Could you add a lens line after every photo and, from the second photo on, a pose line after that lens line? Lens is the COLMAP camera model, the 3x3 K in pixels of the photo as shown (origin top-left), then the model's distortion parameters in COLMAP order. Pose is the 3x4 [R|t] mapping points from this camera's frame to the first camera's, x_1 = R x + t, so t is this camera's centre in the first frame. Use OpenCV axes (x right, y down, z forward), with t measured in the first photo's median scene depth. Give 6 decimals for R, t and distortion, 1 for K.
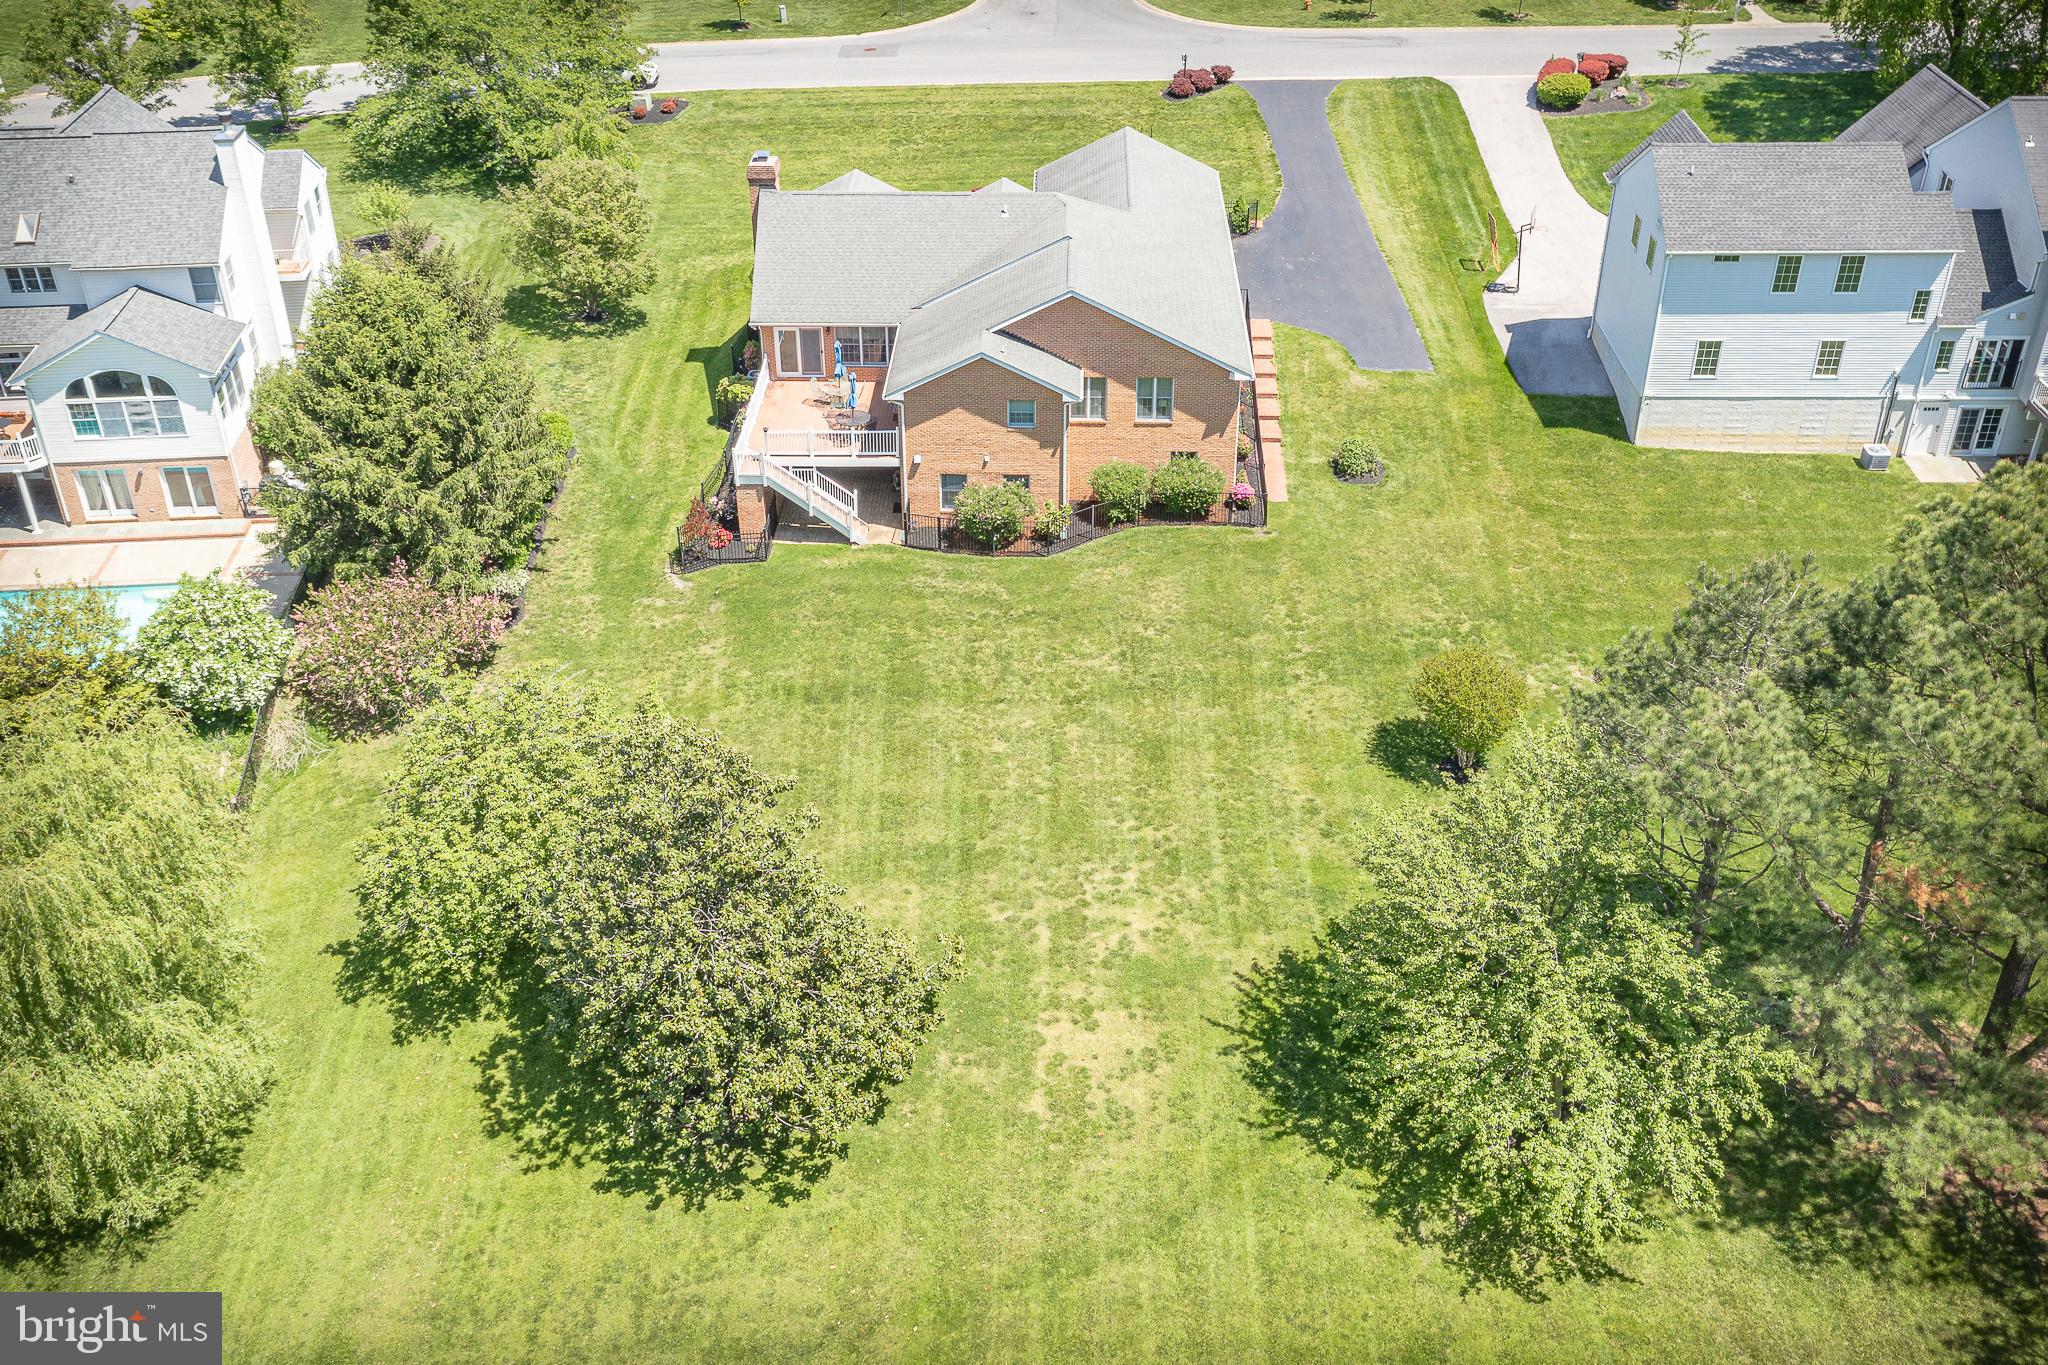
lens RADIAL K [[1930.7, 0, 1003.8], [0, 1930.7, 539.0], [0, 0, 1]] dist [-0.017359, 0.102900]
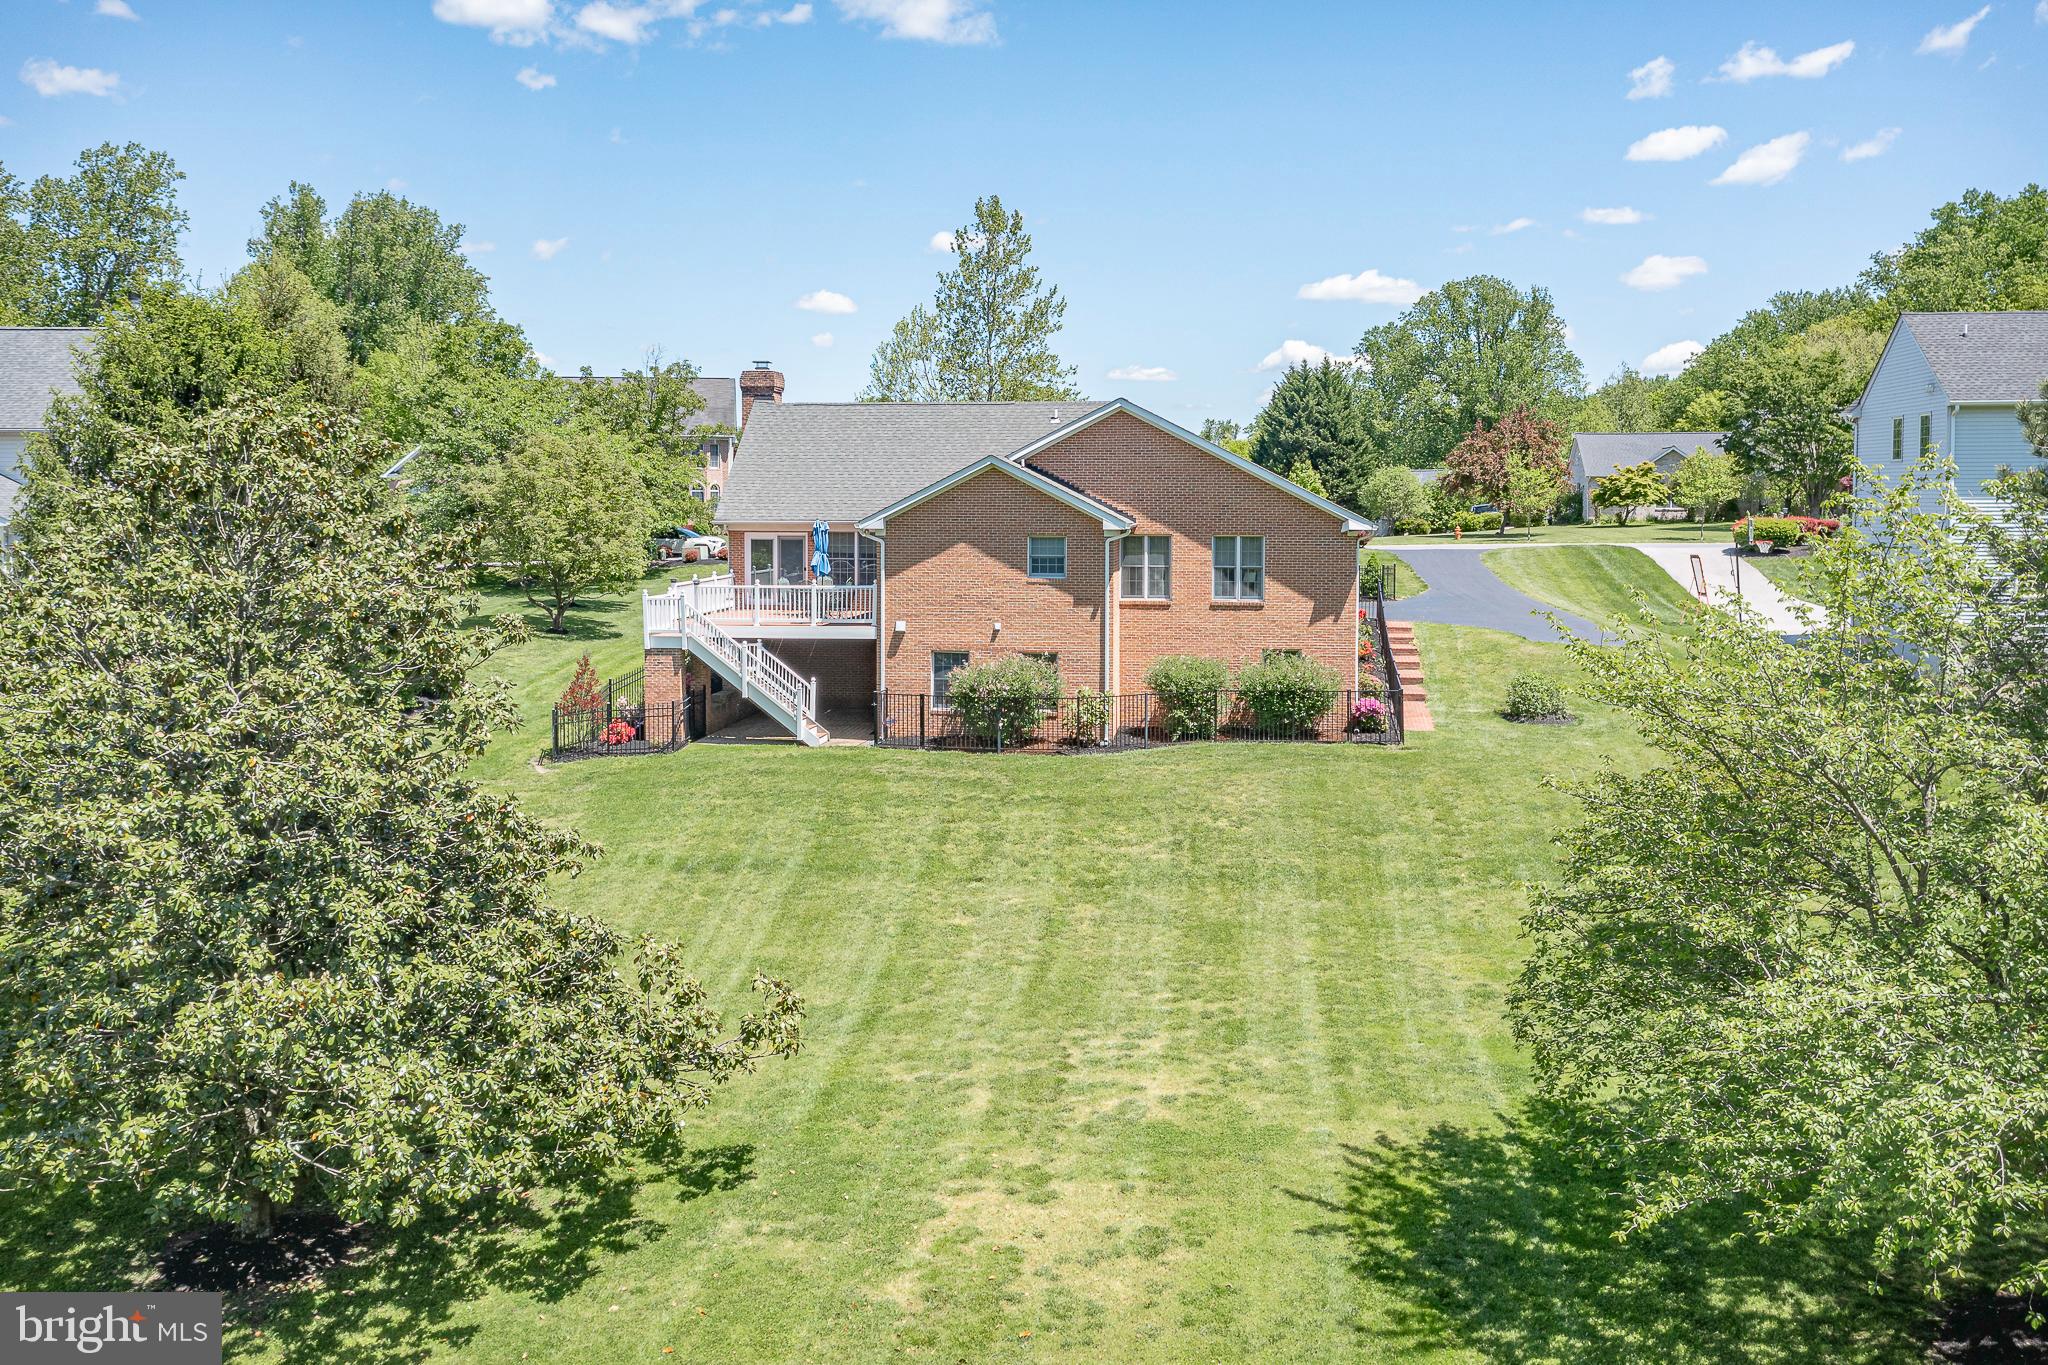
lens RADIAL K [[1856.6, 0, 1016.8], [0, 1856.6, 593.1], [0, 0, 1]] dist [-0.024859, 0.096585]
pose [[0.995171, 0.015209, -0.096970, 0.065153], [-0.057825, 0.889132, -0.453983, 0.260582], [0.079315, 0.457398, 0.885718, 0.400074]]
